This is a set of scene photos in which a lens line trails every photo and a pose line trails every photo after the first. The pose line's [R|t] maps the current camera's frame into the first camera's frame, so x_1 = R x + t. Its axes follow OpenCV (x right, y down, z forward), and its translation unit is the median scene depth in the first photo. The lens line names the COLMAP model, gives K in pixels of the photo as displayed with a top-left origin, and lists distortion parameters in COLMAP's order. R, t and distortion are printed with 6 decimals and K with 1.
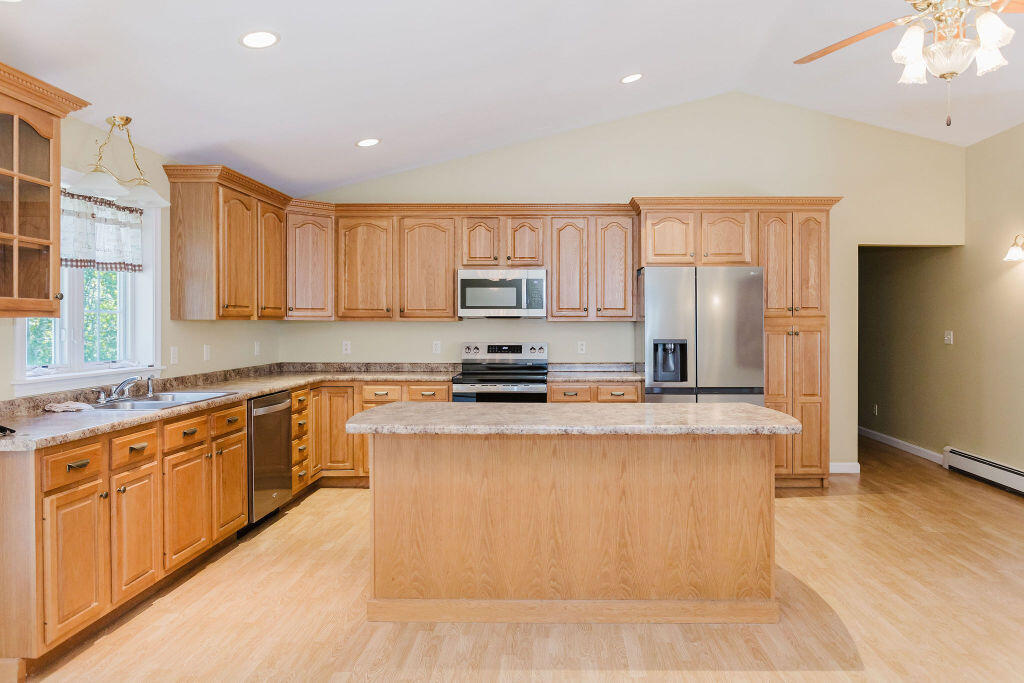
lens RADIAL K [[708.2, 0, 513.0], [0, 708.2, 320.8], [0, 0, 1]] dist [-0.001601, 0.000617]
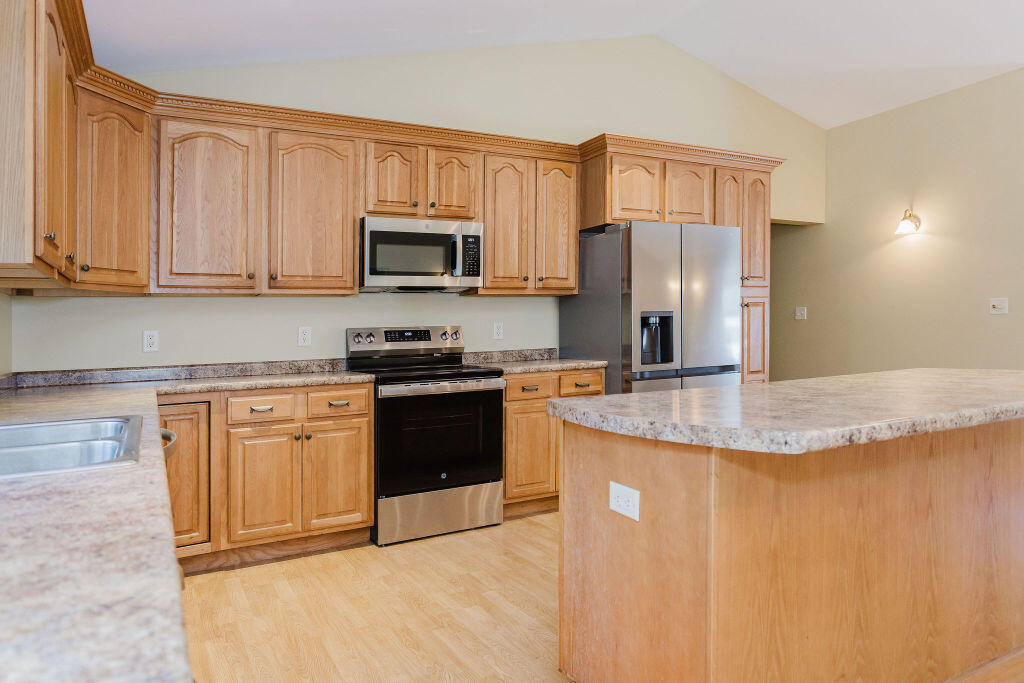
lens RADIAL K [[708.2, 0, 513.0], [0, 708.2, 320.8], [0, 0, 1]] dist [-0.001601, 0.000617]
pose [[0.856047, -0.015960, 0.516652, -0.308939], [0.025360, 0.999616, -0.011140, 0.038117], [-0.516276, 0.022639, 0.856123, 0.354408]]
